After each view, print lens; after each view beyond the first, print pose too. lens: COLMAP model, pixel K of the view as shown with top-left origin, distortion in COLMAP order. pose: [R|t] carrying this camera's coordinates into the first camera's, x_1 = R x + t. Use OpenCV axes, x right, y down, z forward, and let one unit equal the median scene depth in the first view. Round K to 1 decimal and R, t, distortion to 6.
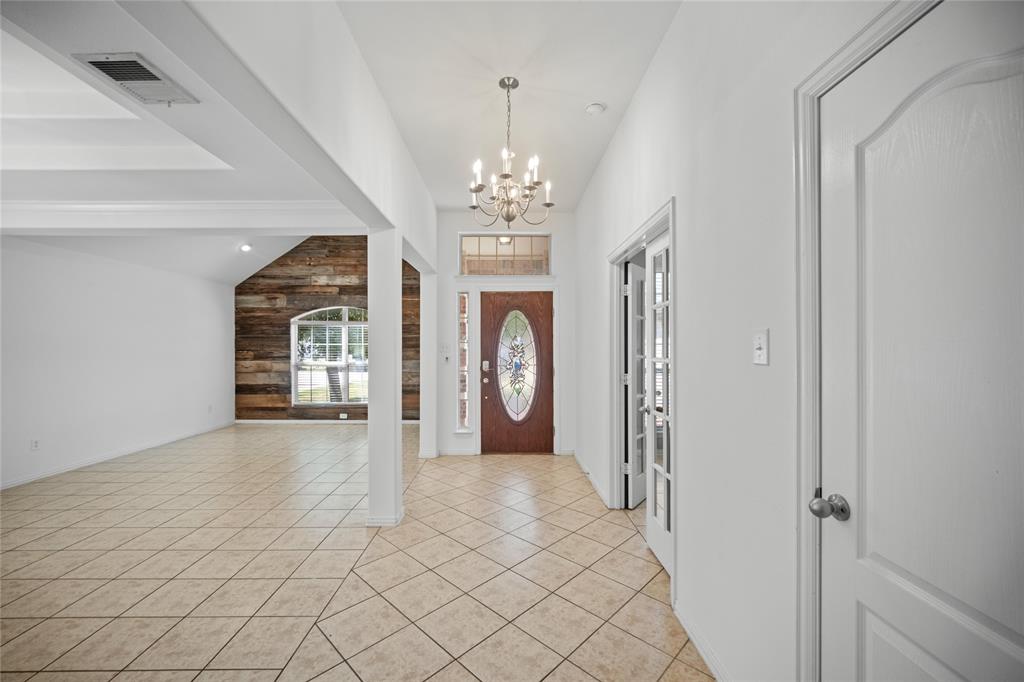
lens RADIAL K [[402.5, 0, 507.7], [0, 402.5, 341.3], [0, 0, 1]] dist [-0.001955, -0.000259]
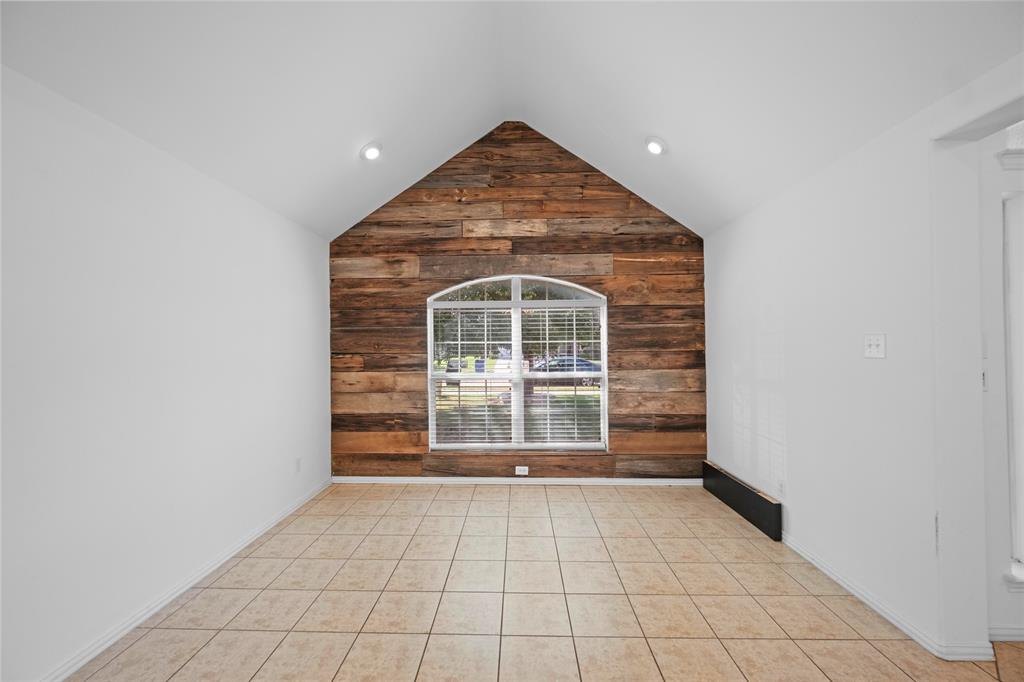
lens RADIAL K [[402.5, 0, 507.7], [0, 402.5, 341.3], [0, 0, 1]] dist [-0.001955, -0.000259]
pose [[0.999323, -0.007423, -0.036039, -0.406695], [0.007217, 0.999957, -0.005835, 0.009650], [0.036081, 0.005571, 0.999333, 0.439705]]
